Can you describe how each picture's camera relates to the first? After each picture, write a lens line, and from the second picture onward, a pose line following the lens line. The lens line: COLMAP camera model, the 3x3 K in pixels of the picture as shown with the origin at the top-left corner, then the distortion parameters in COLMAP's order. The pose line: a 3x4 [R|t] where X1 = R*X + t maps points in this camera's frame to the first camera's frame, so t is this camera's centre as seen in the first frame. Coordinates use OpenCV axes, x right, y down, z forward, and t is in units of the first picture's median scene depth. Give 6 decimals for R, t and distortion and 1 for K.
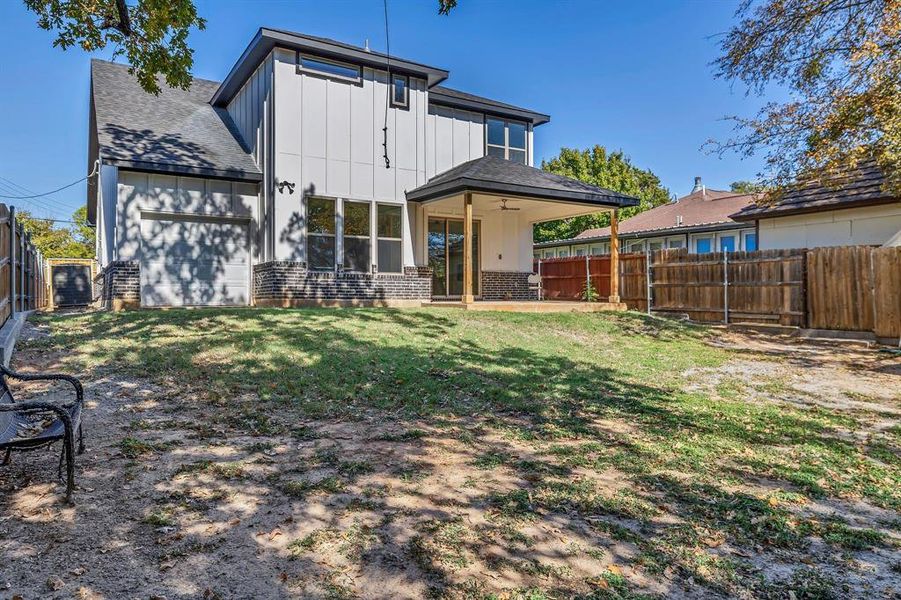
lens RADIAL K [[606.4, 0, 447.2], [0, 606.4, 300.3], [0, 0, 1]] dist [0.005852, 0.003679]
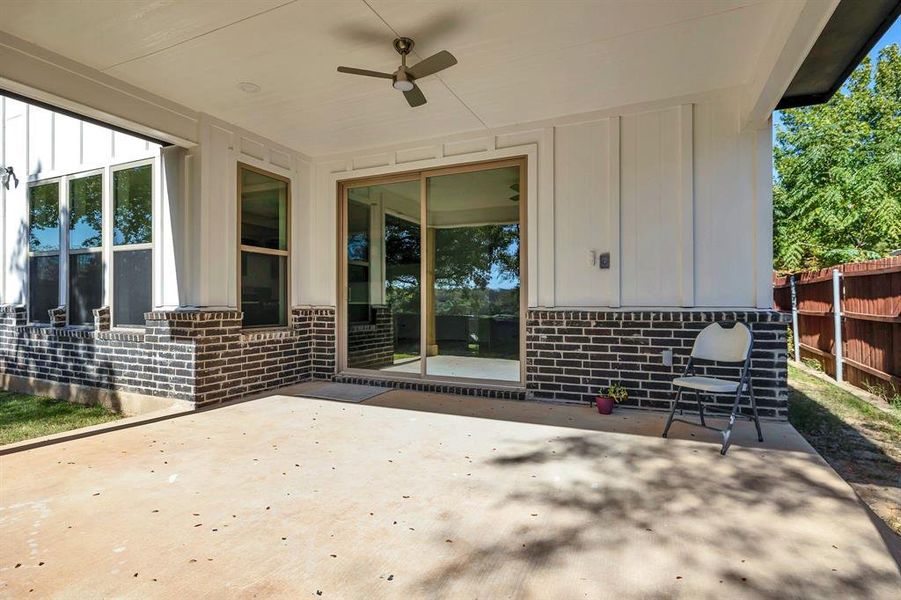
lens RADIAL K [[461.0, 0, 451.1], [0, 461.0, 296.0], [0, 0, 1]] dist [0.005852, 0.000535]
pose [[0.545158, -0.008694, -0.838288, 0.307276], [-0.003992, 0.999908, -0.012966, -0.065947], [0.838324, 0.010415, 0.545073, 1.048668]]
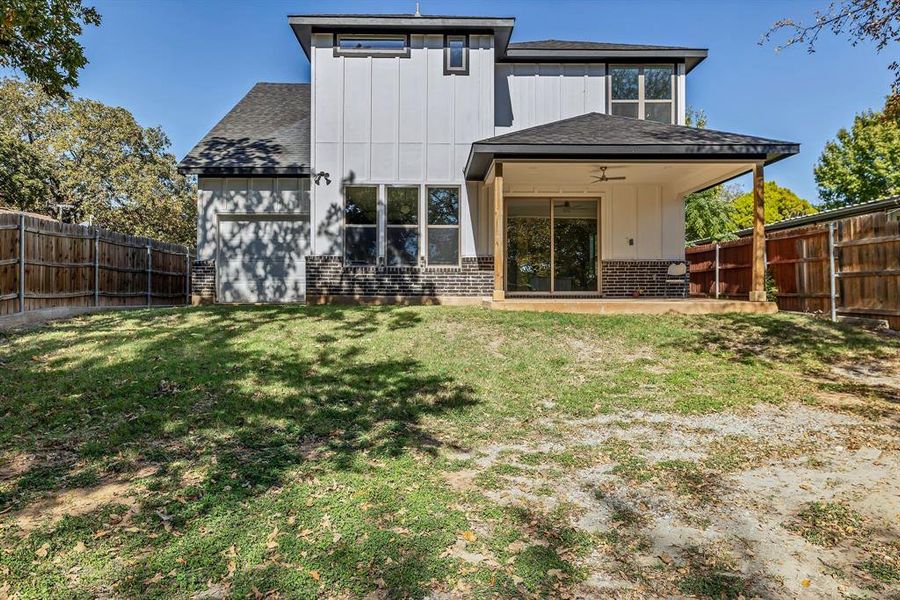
lens RADIAL K [[605.7, 0, 446.3], [0, 605.7, 294.2], [0, 0, 1]] dist [0.005852, 0.003679]
pose [[0.857175, -0.001205, -0.515023, 0.368467], [-0.002697, 0.999973, -0.006827, 0.001971], [0.515017, 0.007241, 0.857149, 0.269722]]
